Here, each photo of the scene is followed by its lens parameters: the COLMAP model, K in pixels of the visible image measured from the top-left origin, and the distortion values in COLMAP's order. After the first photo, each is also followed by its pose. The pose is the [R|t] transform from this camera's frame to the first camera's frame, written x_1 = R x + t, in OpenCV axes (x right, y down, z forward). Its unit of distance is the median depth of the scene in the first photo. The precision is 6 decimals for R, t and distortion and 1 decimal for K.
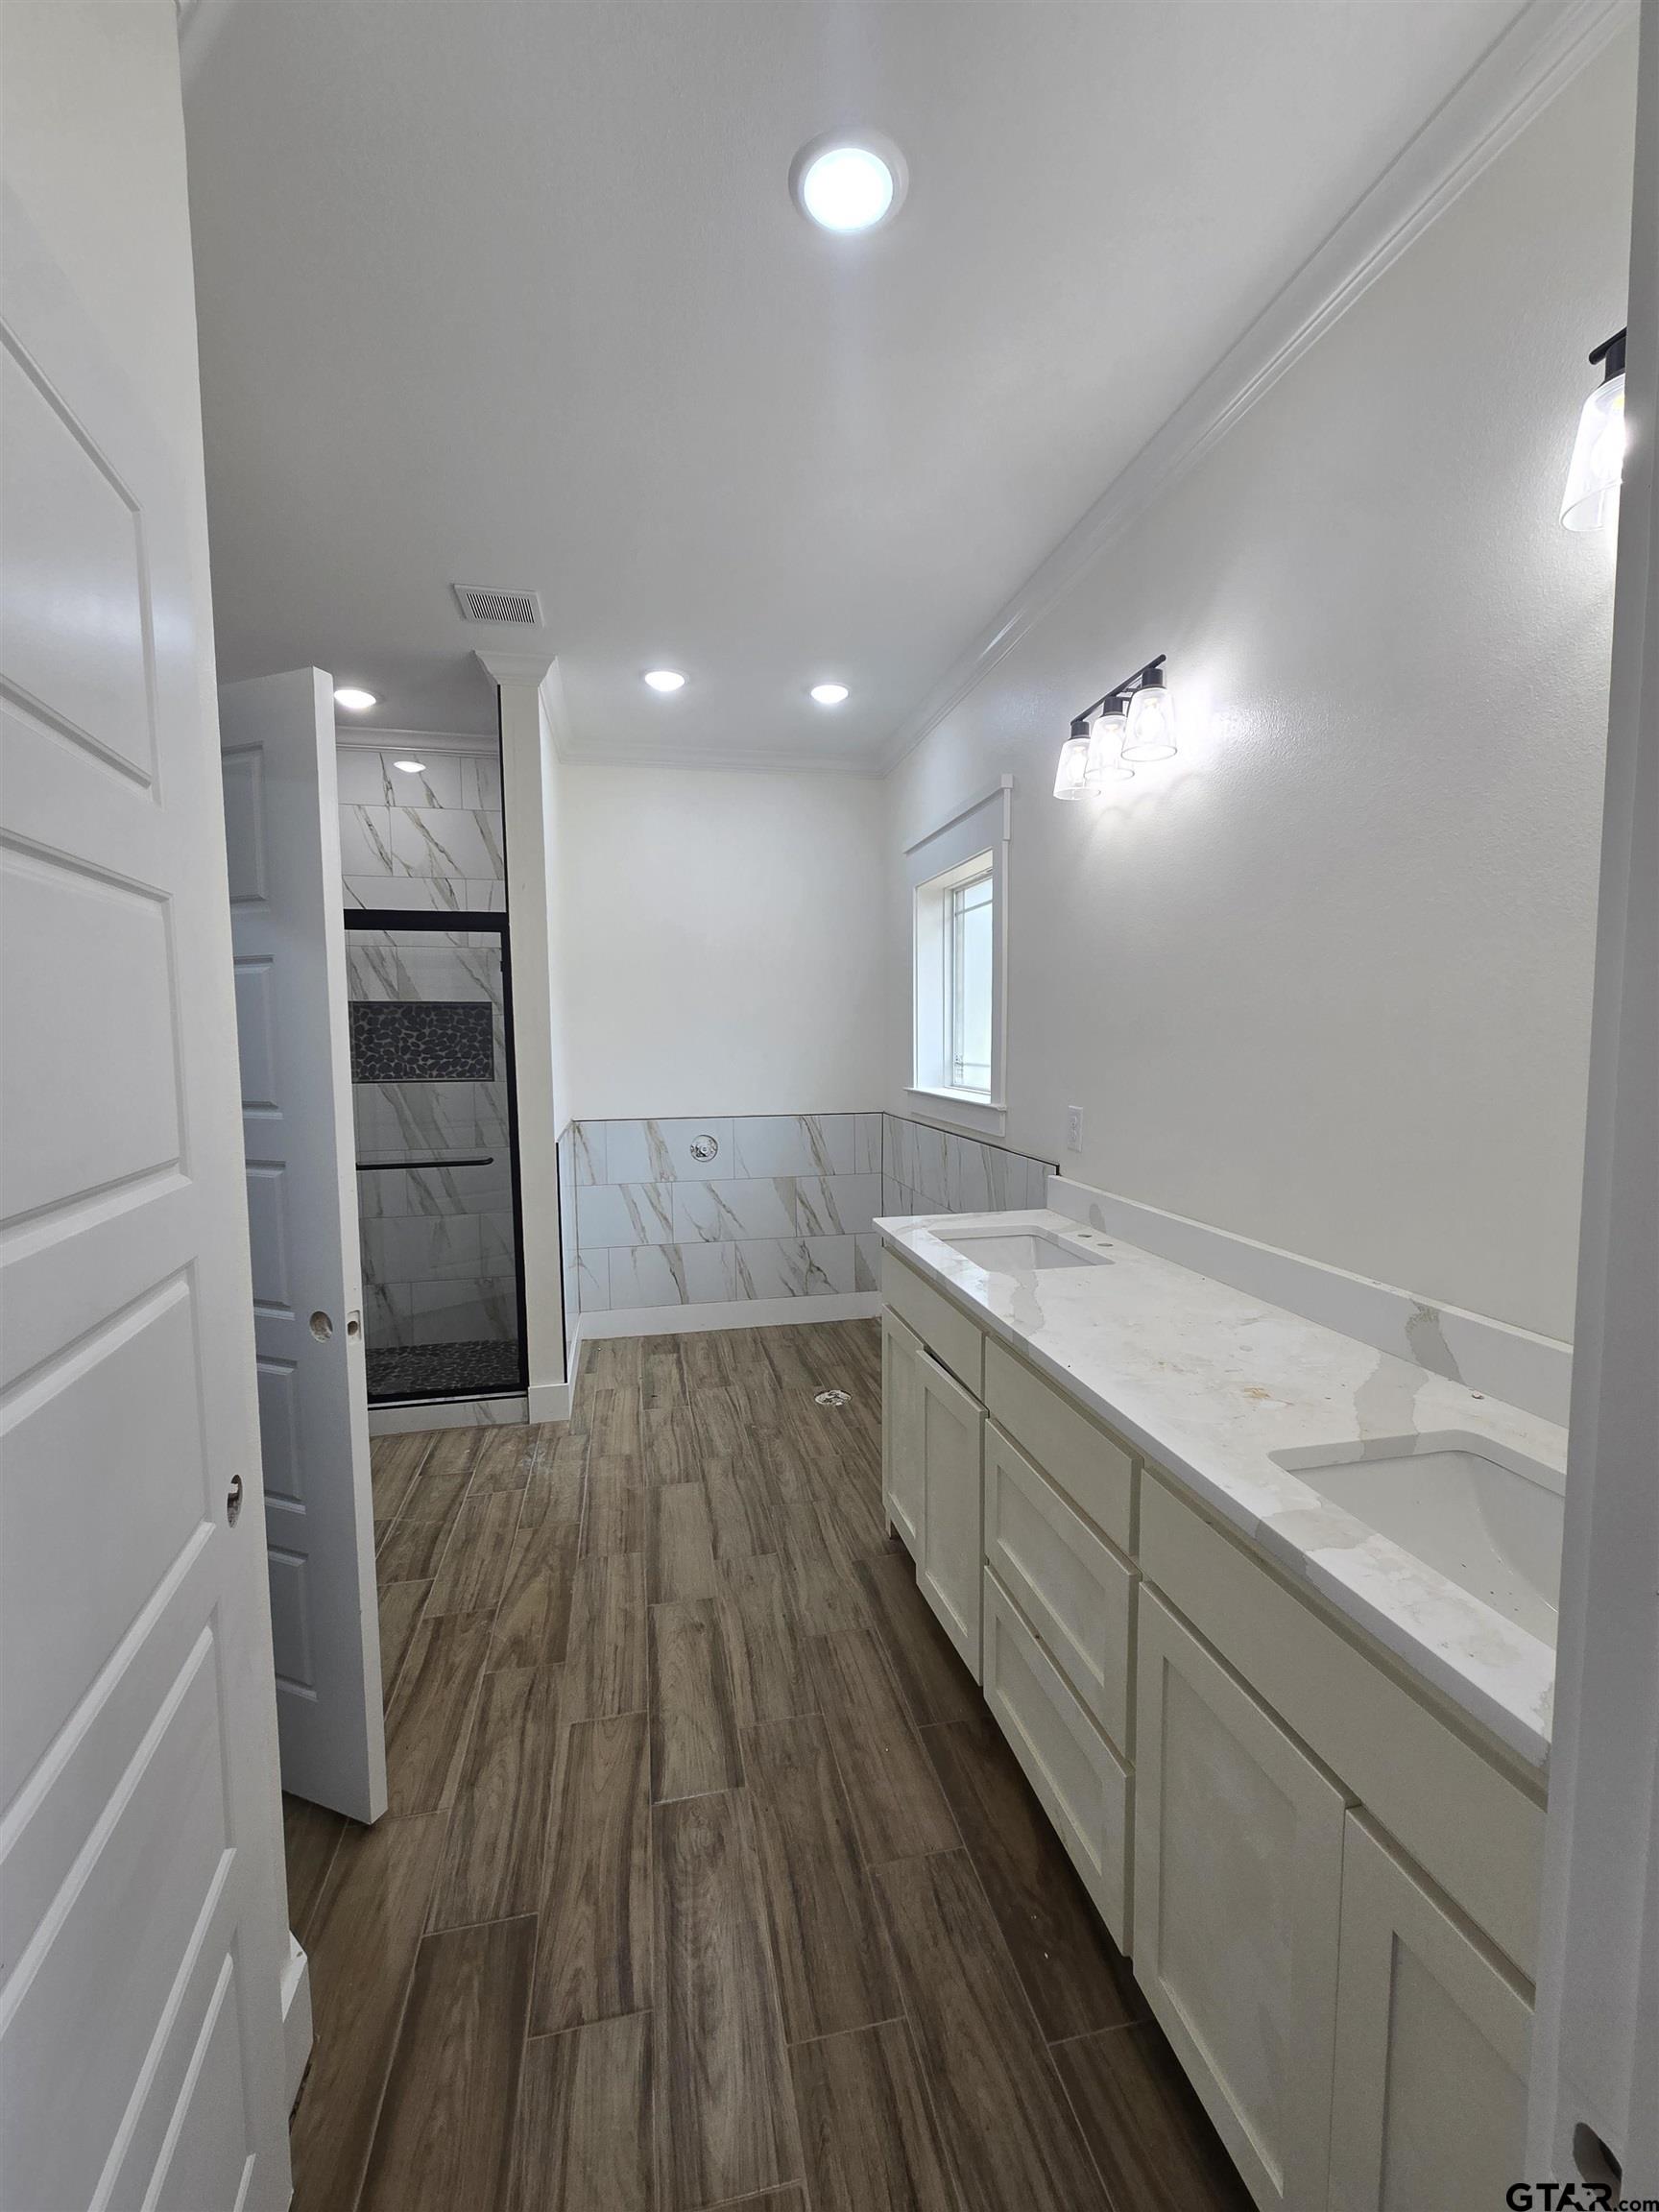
lens RADIAL K [[897.7, 0, 829.5], [0, 897.7, 1106.0], [0, 0, 1]] dist [0.000427, -0.000104]
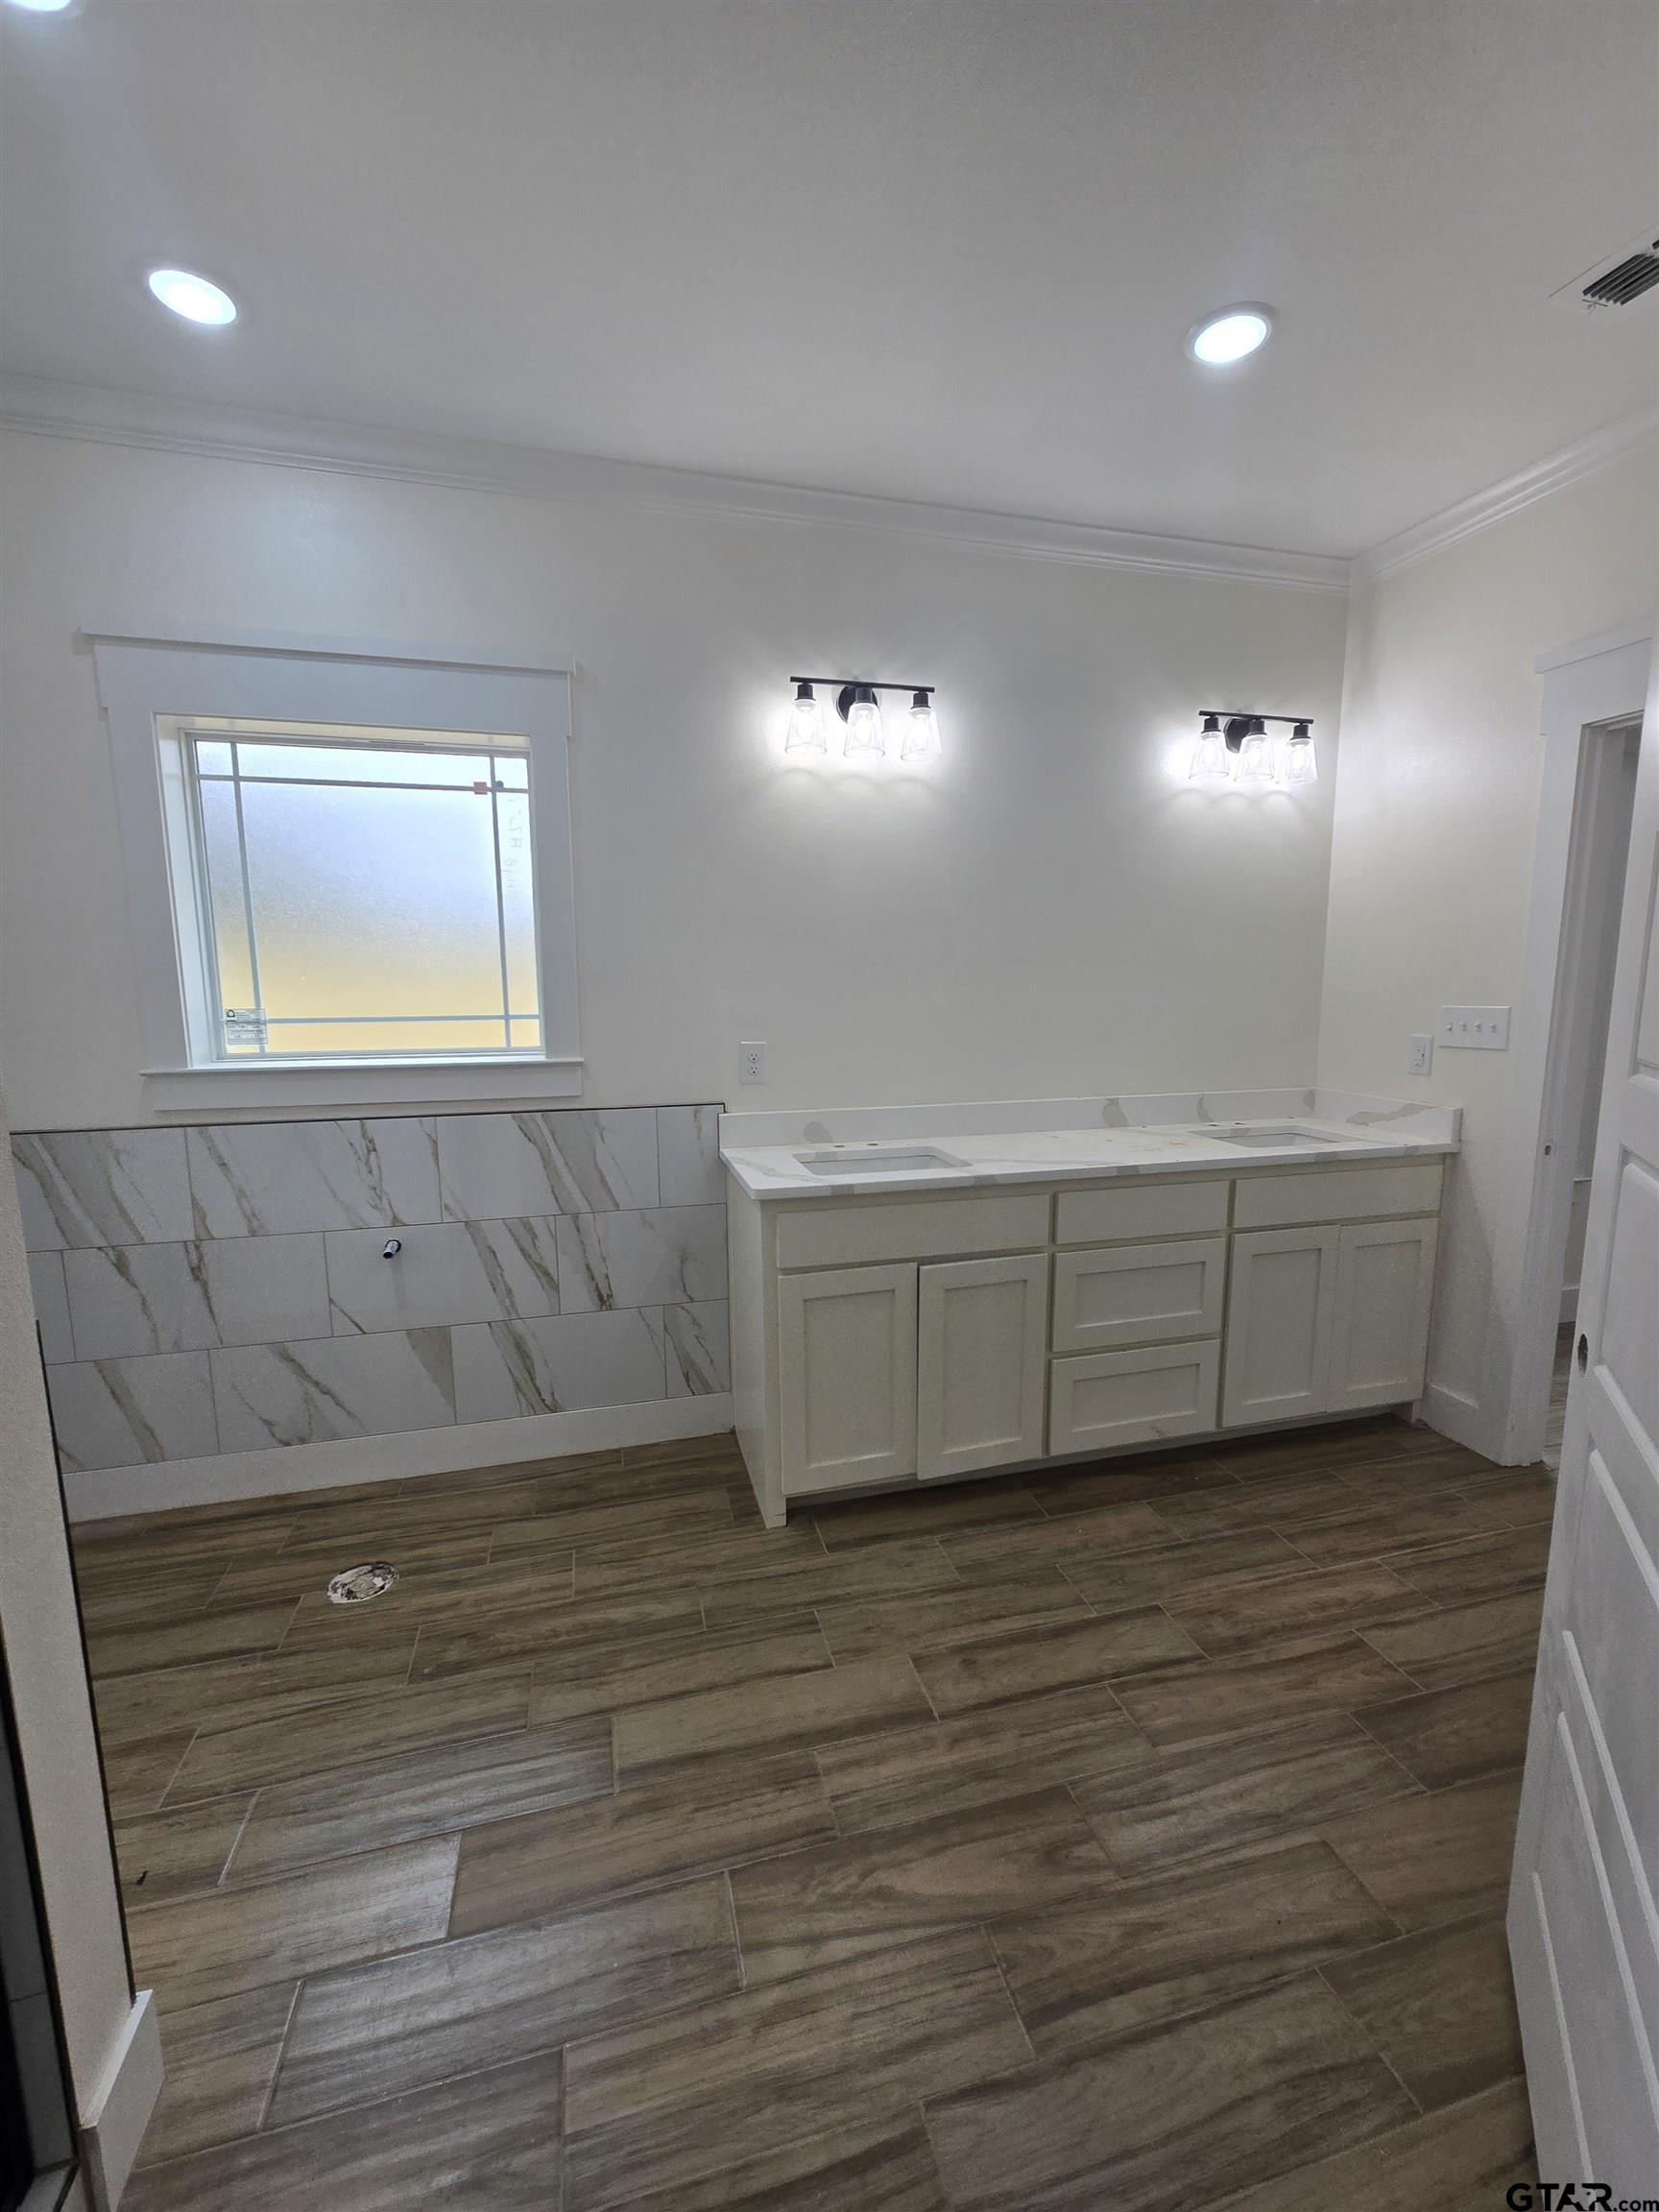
lens RADIAL K [[897.7, 0, 829.5], [0, 897.7, 1106.0], [0, 0, 1]] dist [0.000427, -0.000104]
pose [[-0.039976, -0.137094, 0.989751, -0.604643], [0.087529, 0.986255, 0.140145, -0.050204], [-0.995360, 0.092234, -0.027427, 0.729446]]
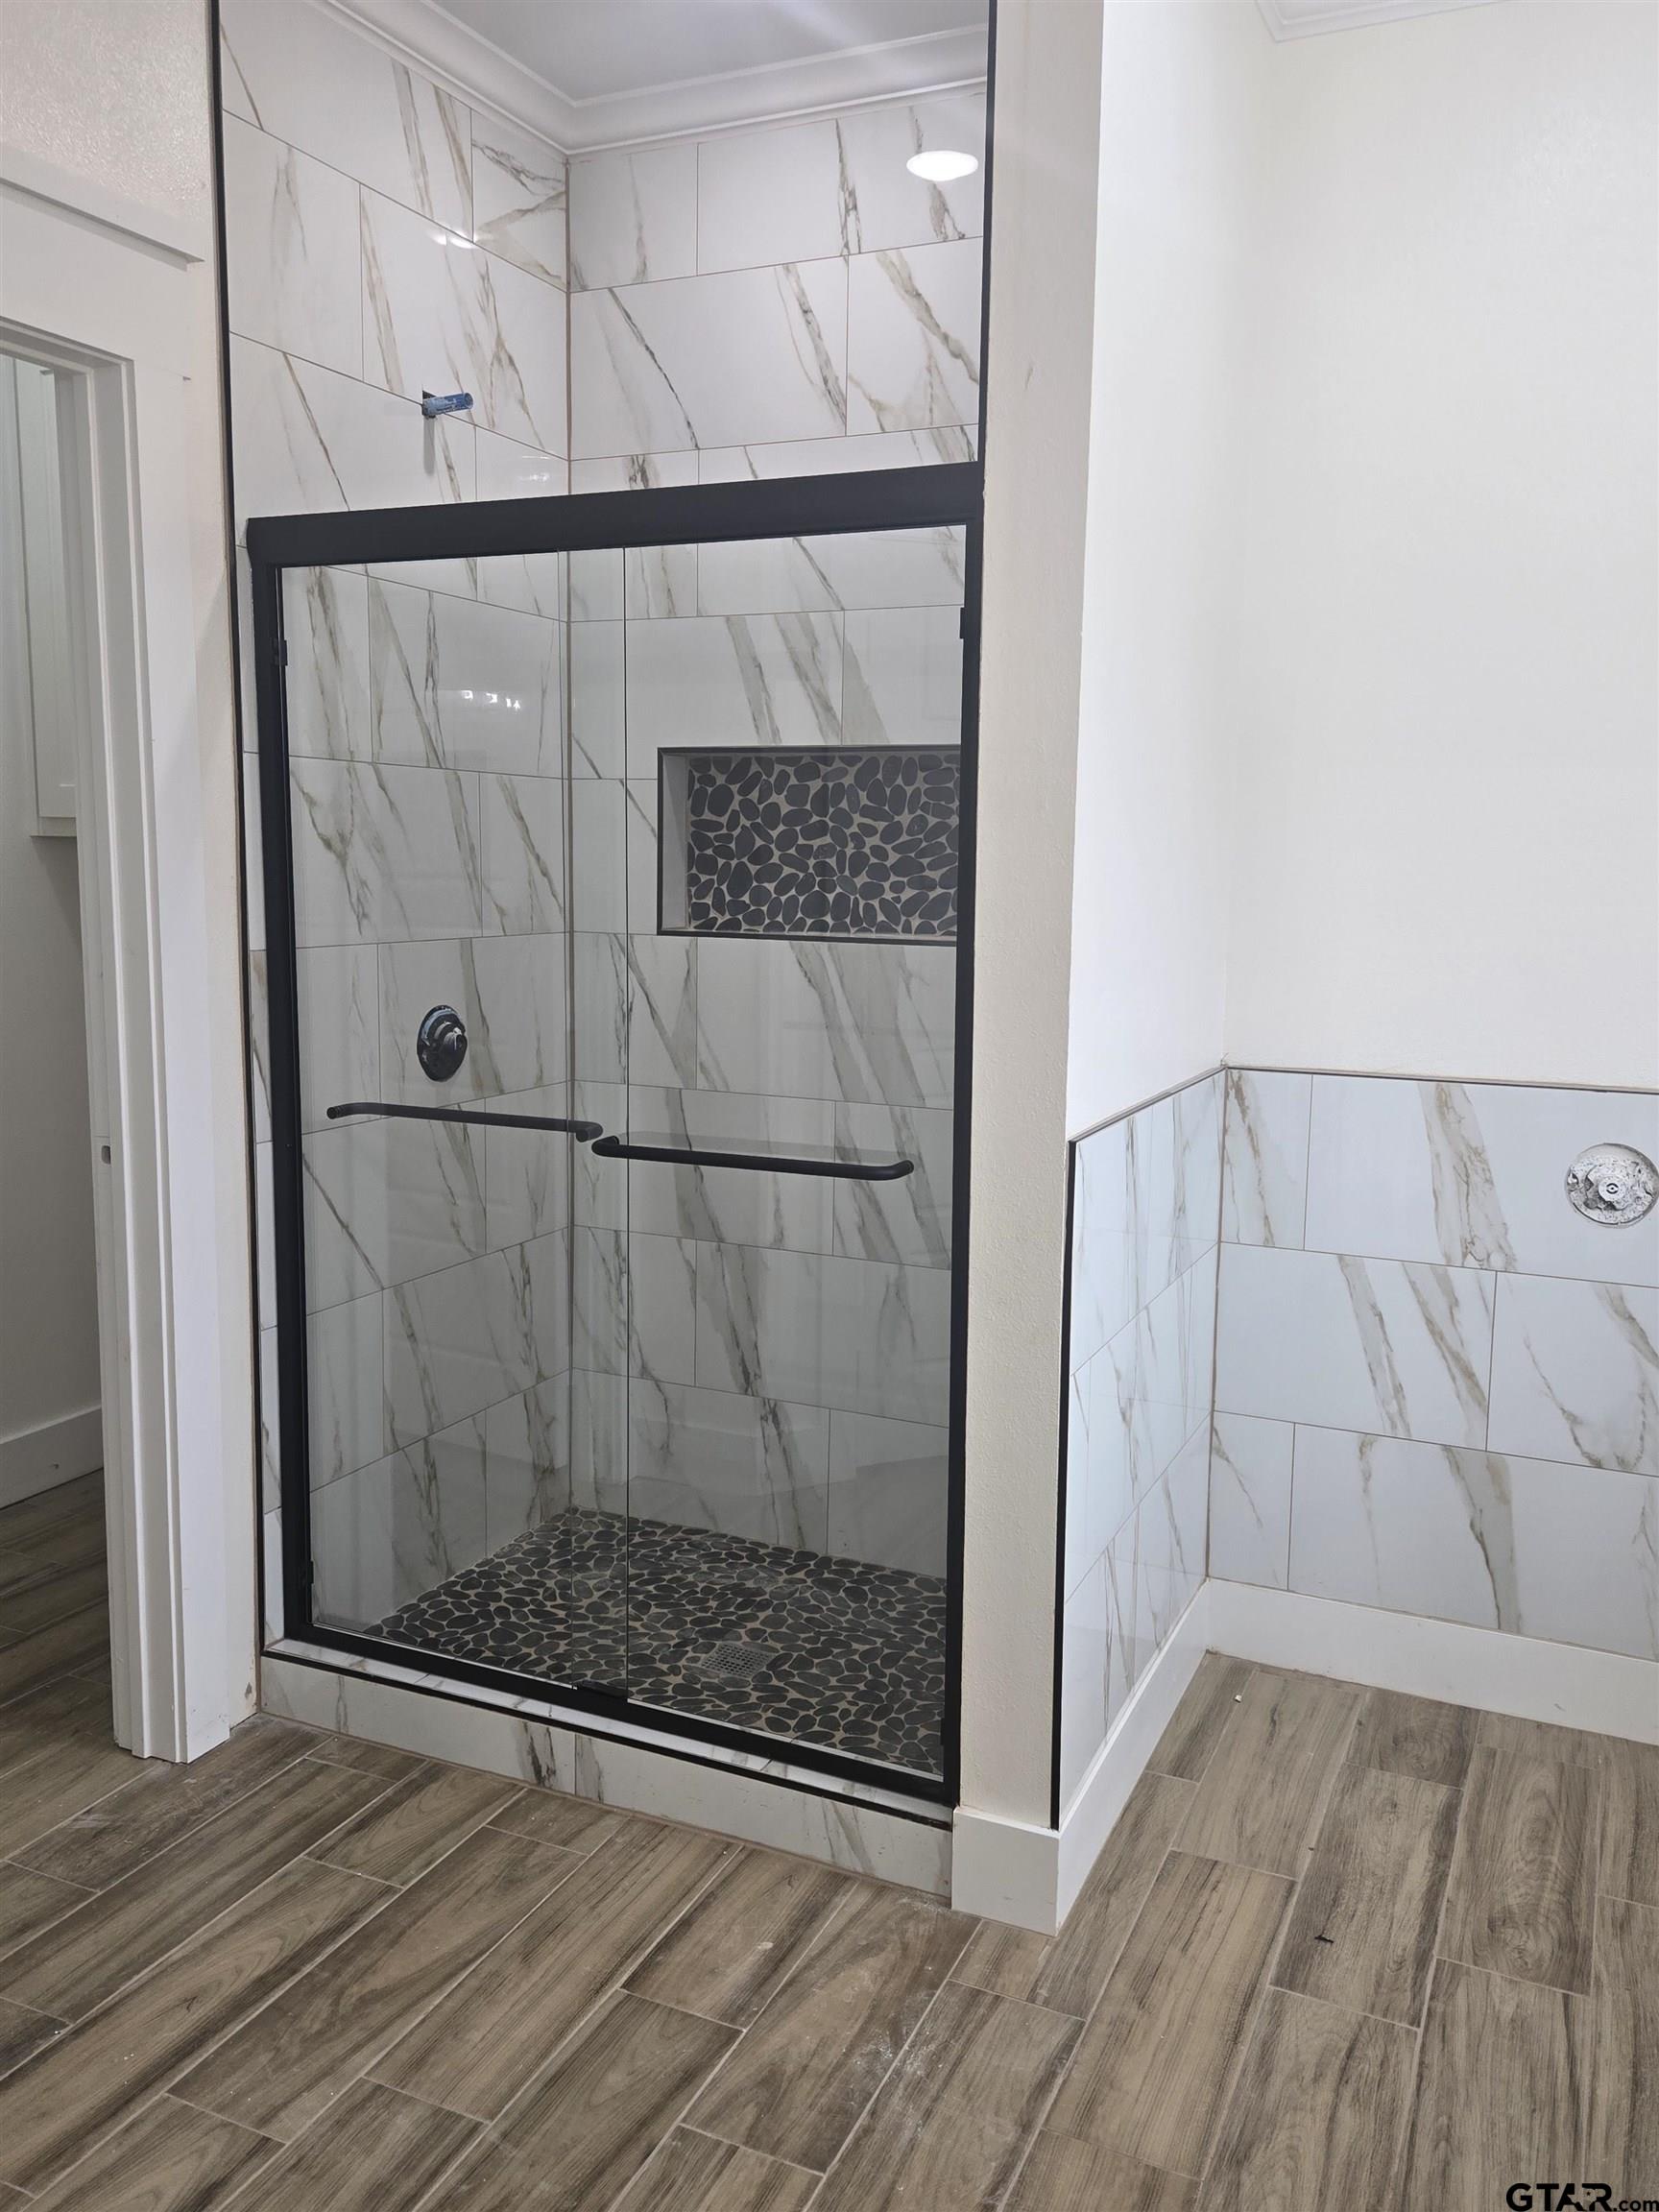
lens RADIAL K [[1744.1, 0, 822.9], [0, 1744.1, 1075.2], [0, 0, 1]] dist [0.078071, -0.060359]
pose [[0.796794, 0.096071, -0.596564, 0.015907], [-0.067430, 0.995250, 0.070214, -0.024732], [0.600476, -0.015720, 0.799488, 0.410210]]
